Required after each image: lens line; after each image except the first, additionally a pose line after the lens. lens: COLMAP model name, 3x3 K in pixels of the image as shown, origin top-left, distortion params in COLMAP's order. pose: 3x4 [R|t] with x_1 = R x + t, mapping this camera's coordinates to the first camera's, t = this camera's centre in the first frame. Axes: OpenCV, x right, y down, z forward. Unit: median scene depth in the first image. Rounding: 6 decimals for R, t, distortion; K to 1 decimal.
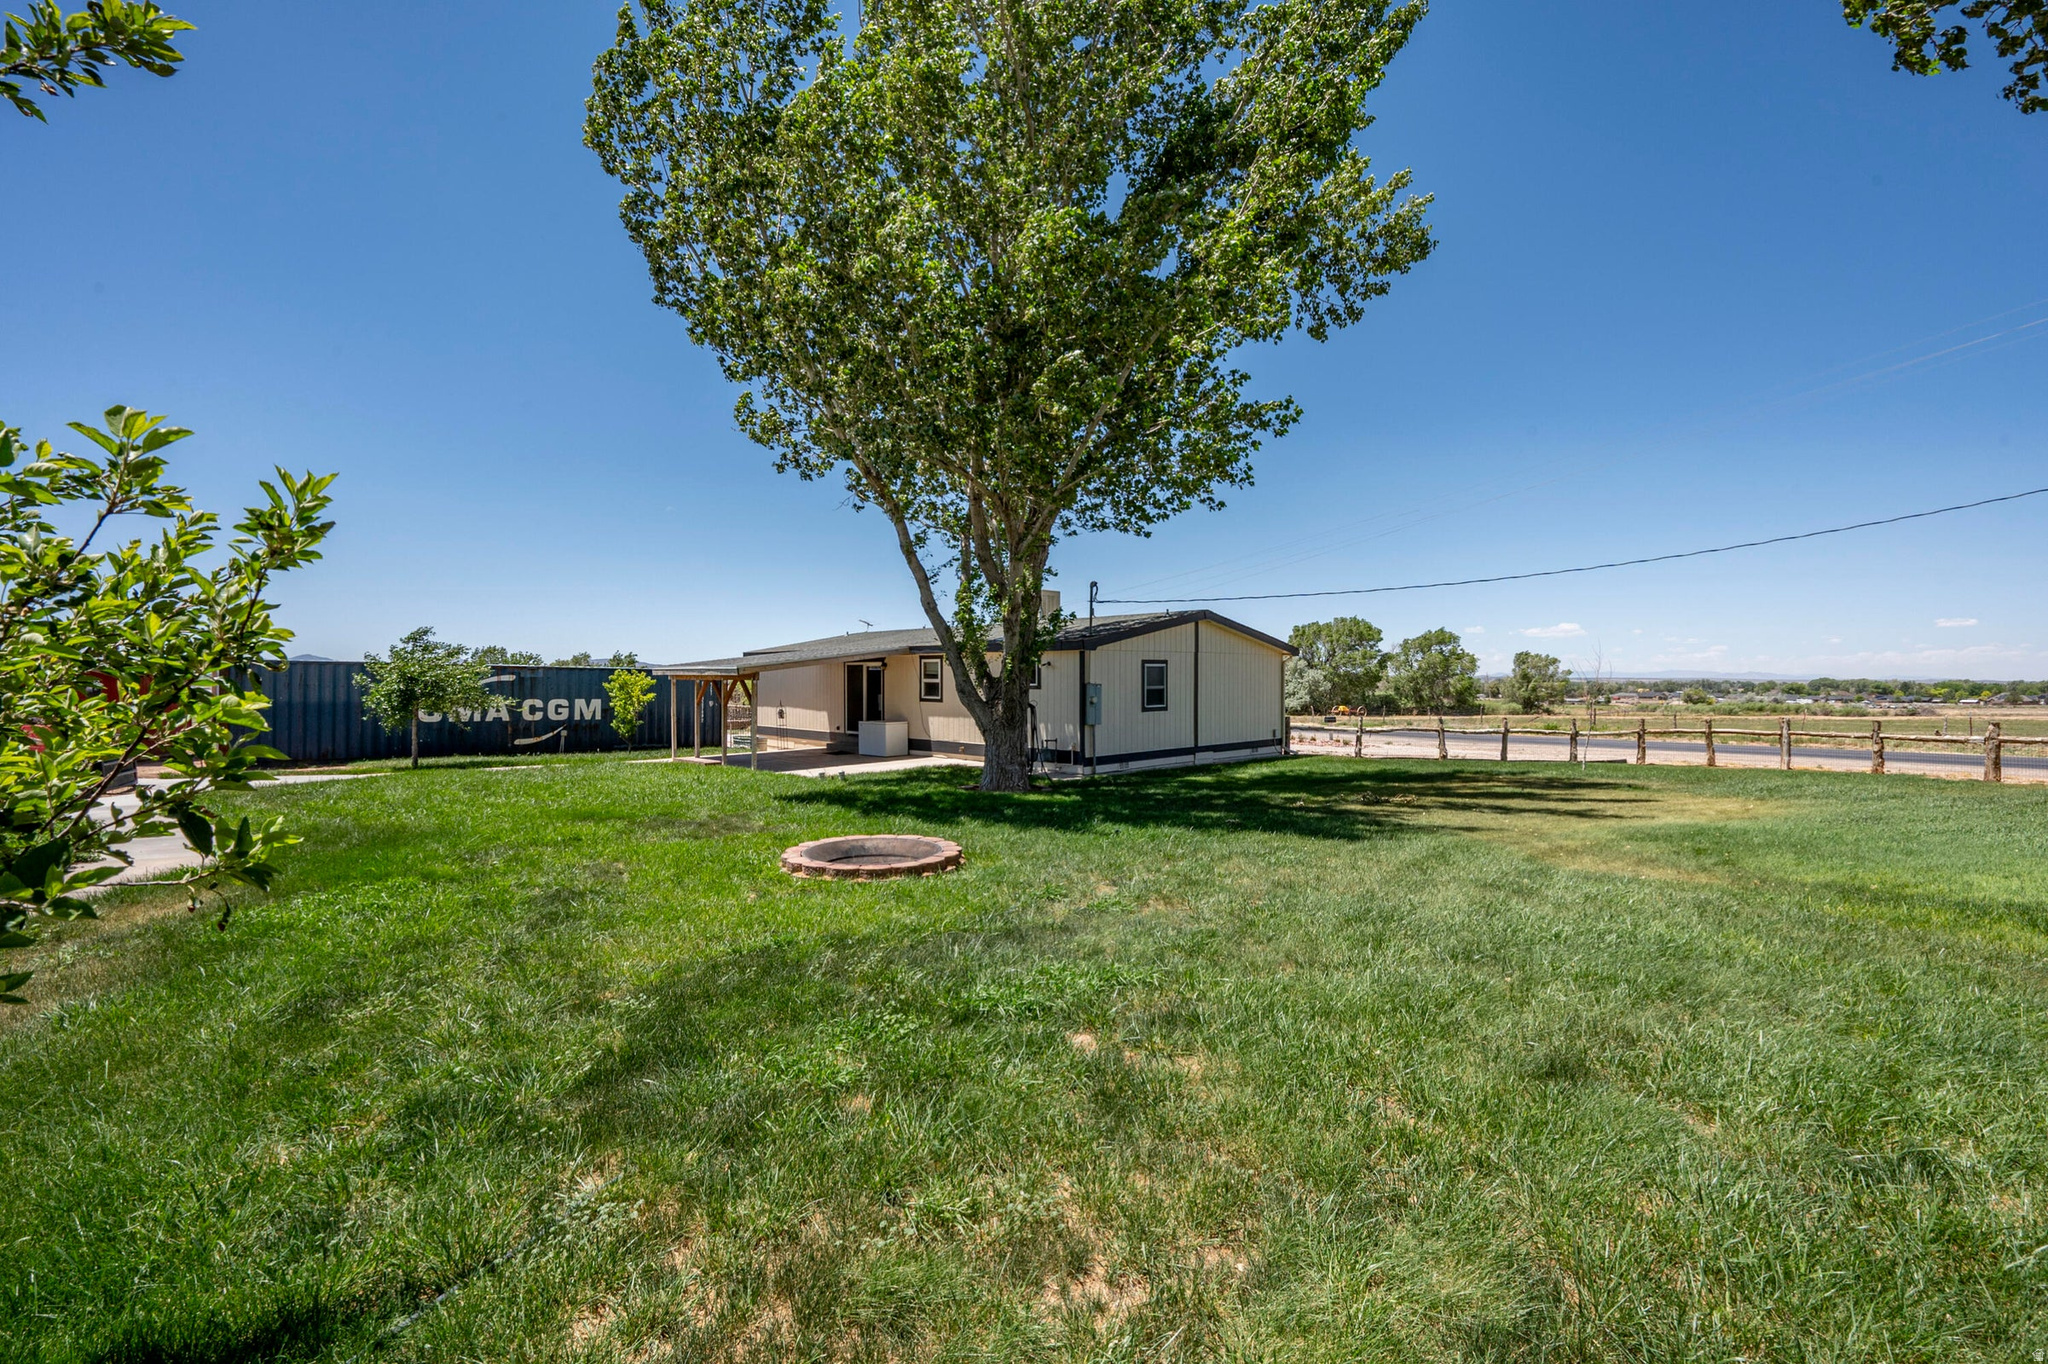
lens RADIAL K [[893.7, 0, 1024.0], [0, 893.7, 682.0], [0, 0, 1]] dist [-0.001014, -0.000090]
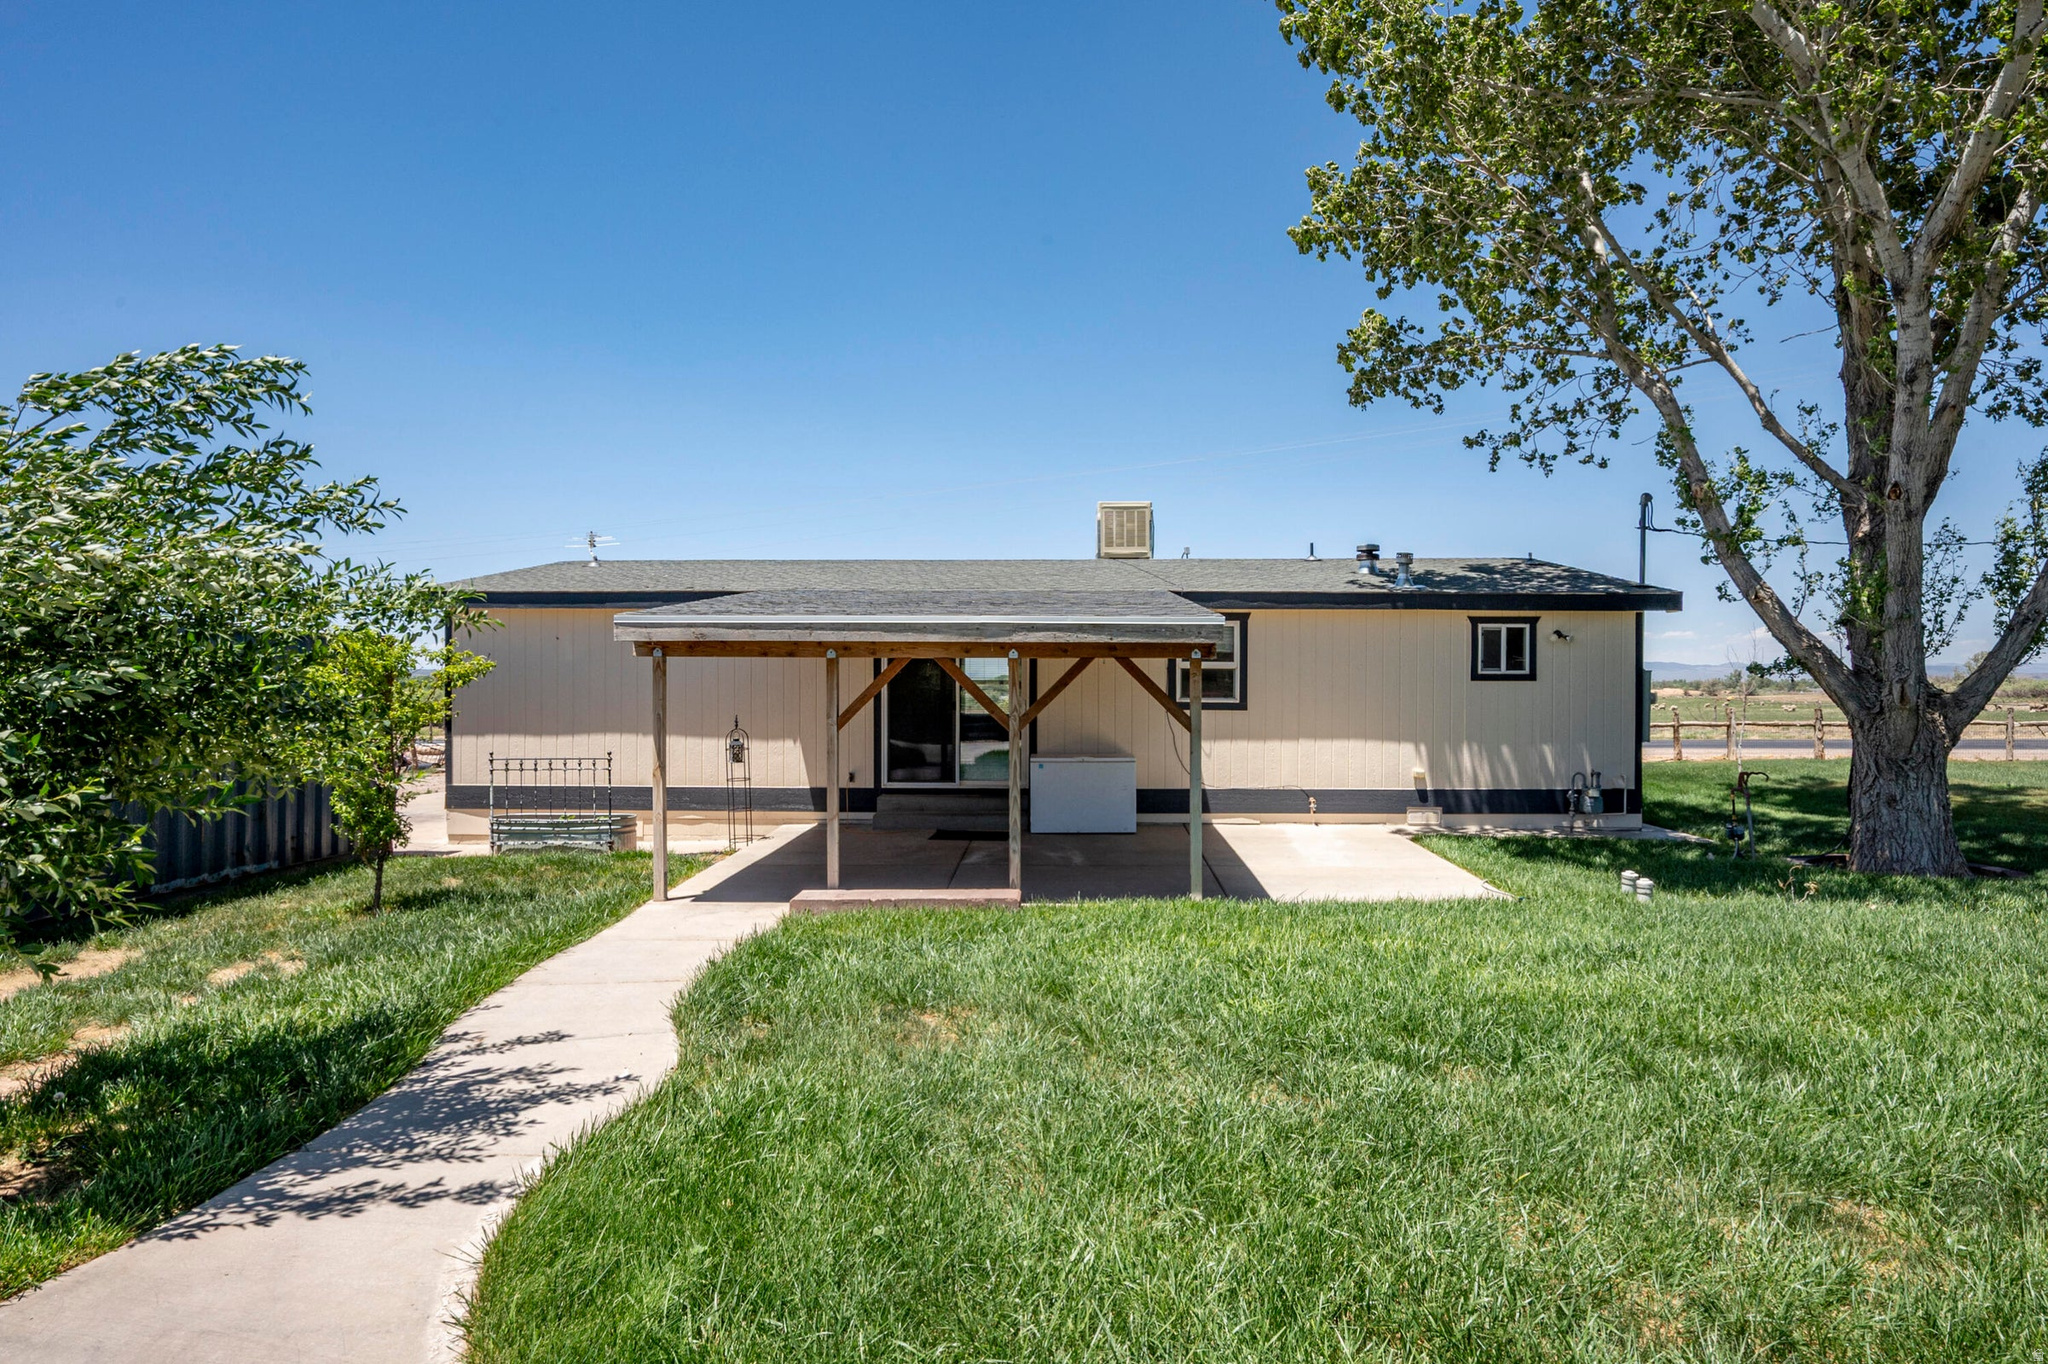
lens RADIAL K [[1163.4, 0, 1024.0], [0, 1163.4, 682.0], [0, 0, 1]] dist [0.001040, 0.000200]
pose [[0.695184, -0.003246, 0.718825, -0.555638], [0.003435, 0.999993, 0.001193, 0.005478], [-0.718824, 0.001640, 0.695190, 0.569786]]
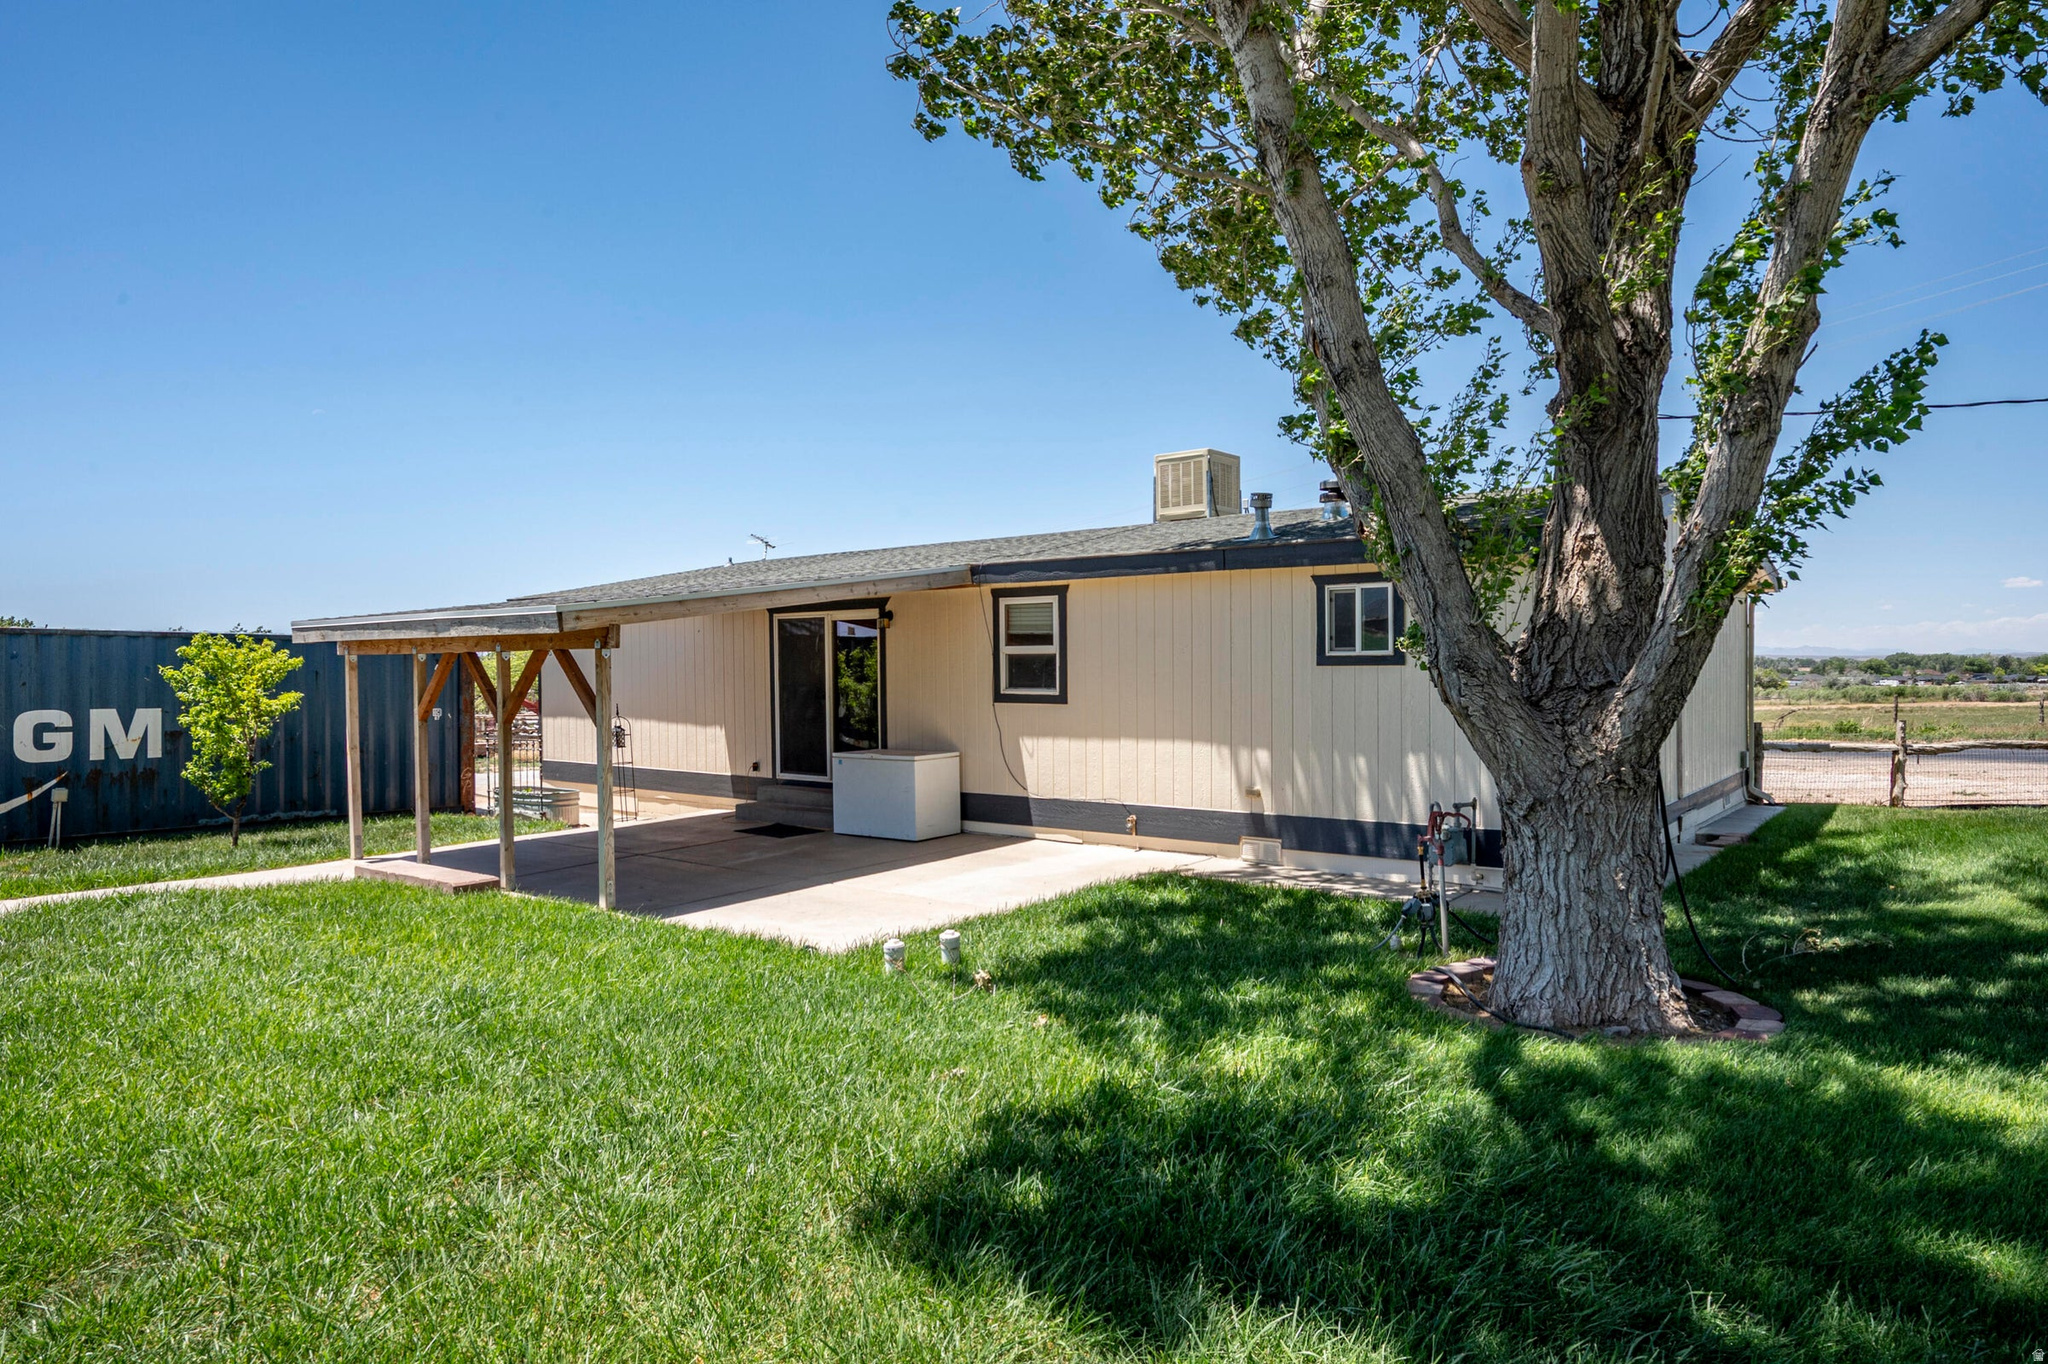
lens RADIAL K [[1232.5, 0, 1022.0], [0, 1232.5, 706.6], [0, 0, 1]] dist [-0.002755, -0.001045]
pose [[0.991067, -0.015486, 0.132466, -0.162752], [0.011484, 0.999456, 0.030926, 0.005911], [-0.132873, -0.029128, 0.990705, 0.402355]]
